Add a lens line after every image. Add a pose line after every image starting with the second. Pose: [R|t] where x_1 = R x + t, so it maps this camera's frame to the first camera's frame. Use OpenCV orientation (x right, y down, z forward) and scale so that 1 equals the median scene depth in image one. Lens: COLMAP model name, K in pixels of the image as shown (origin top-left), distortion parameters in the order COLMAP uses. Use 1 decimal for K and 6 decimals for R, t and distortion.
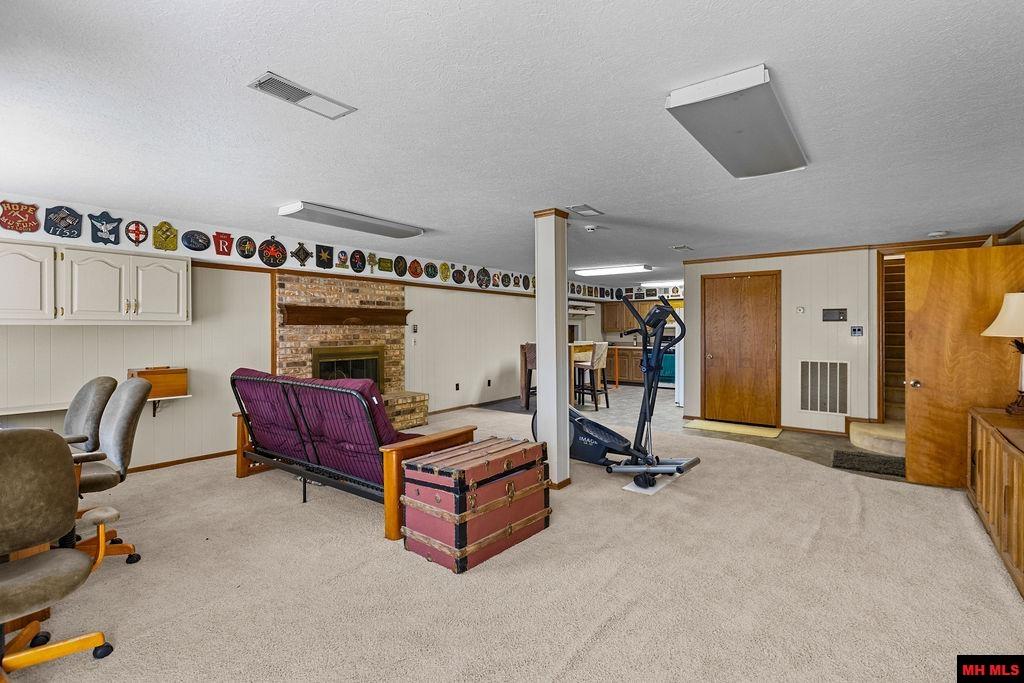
lens RADIAL K [[485.0, 0, 512.2], [0, 485.0, 333.7], [0, 0, 1]] dist [-0.011097, 0.000604]
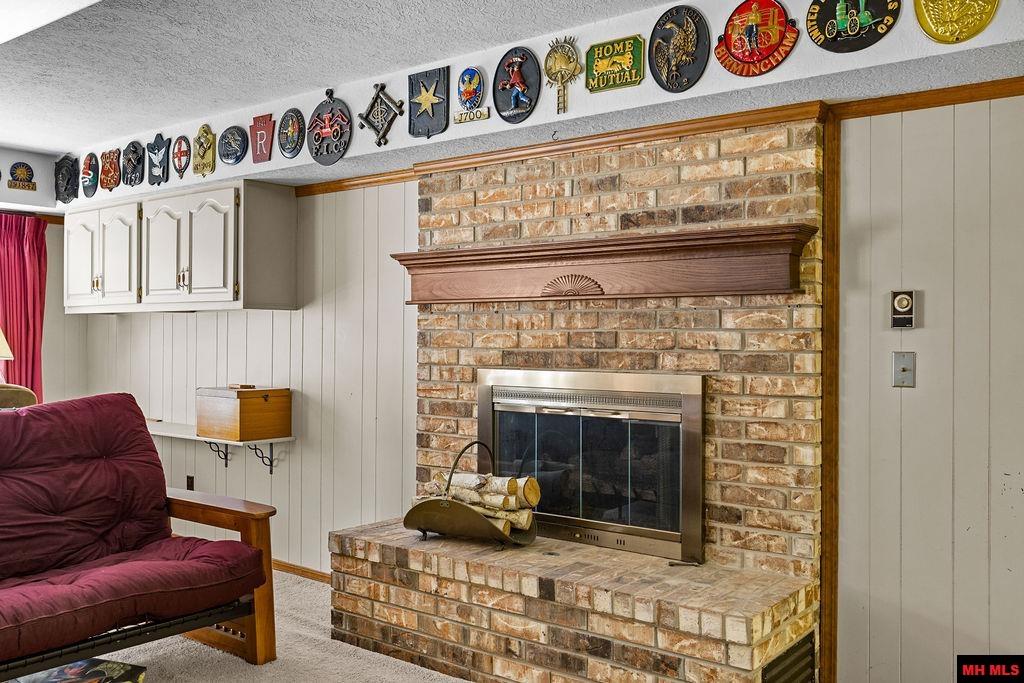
lens RADIAL K [[899.5, 0, 512.4], [0, 899.5, 345.9], [0, 0, 1]] dist [0.002404, -0.002458]
pose [[-0.009226, 0.016918, -0.999814, 0.225829], [-0.012394, 0.999778, 0.017031, 0.001421], [0.999881, 0.012549, -0.009014, 0.957036]]
